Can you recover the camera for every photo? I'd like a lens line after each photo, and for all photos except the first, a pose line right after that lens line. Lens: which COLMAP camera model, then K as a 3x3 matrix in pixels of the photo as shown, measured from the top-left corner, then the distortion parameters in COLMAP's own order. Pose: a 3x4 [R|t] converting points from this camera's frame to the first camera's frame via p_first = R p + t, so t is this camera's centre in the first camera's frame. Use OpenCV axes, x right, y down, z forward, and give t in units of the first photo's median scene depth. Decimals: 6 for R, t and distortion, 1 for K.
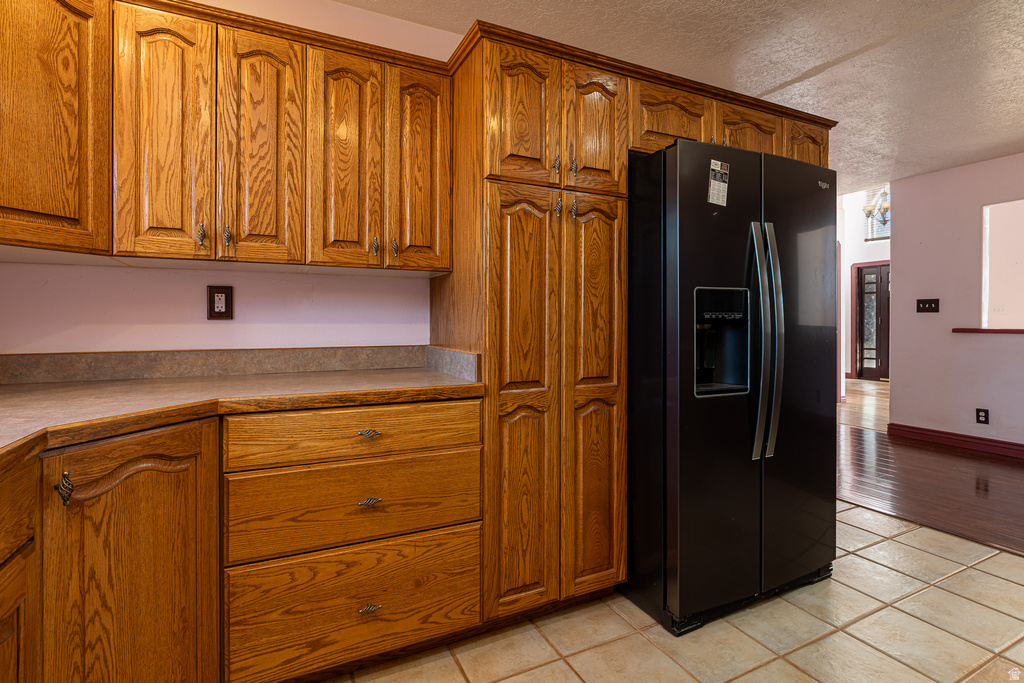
lens RADIAL K [[493.0, 0, 507.9], [0, 493.0, 324.8], [0, 0, 1]] dist [-0.005379, -0.000570]
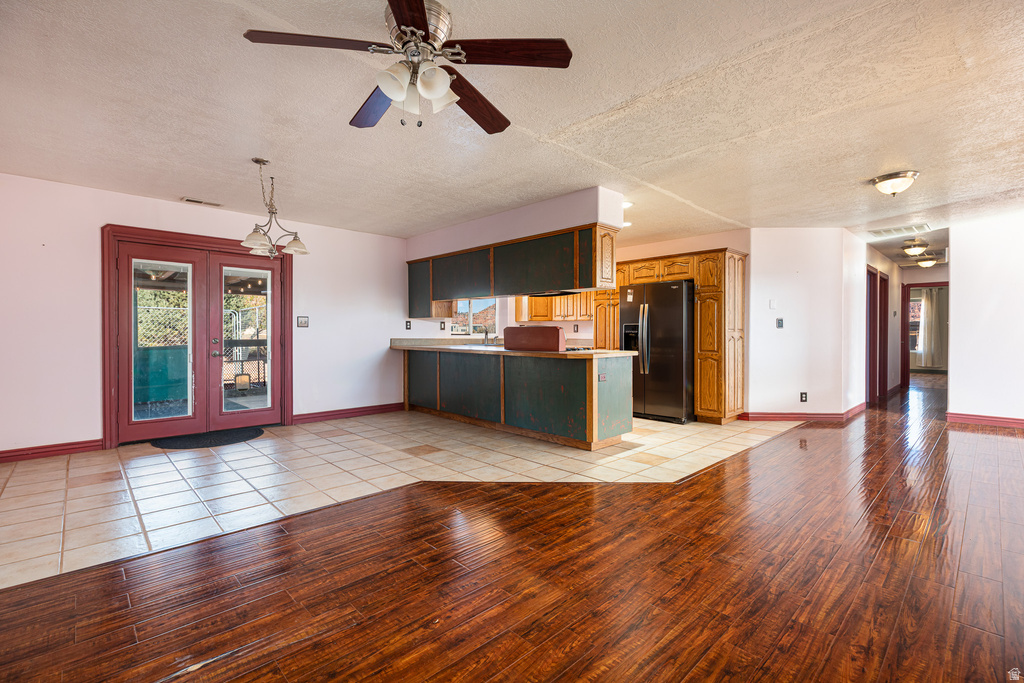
lens RADIAL K [[458.9, 0, 508.4], [0, 458.9, 338.1], [0, 0, 1]] dist [0.000955, -0.001150]
pose [[0.295964, 0.014542, -0.955088, 3.378488], [-0.010749, 0.999872, 0.011893, -0.001156], [0.955139, 0.006747, 0.296082, -0.866886]]
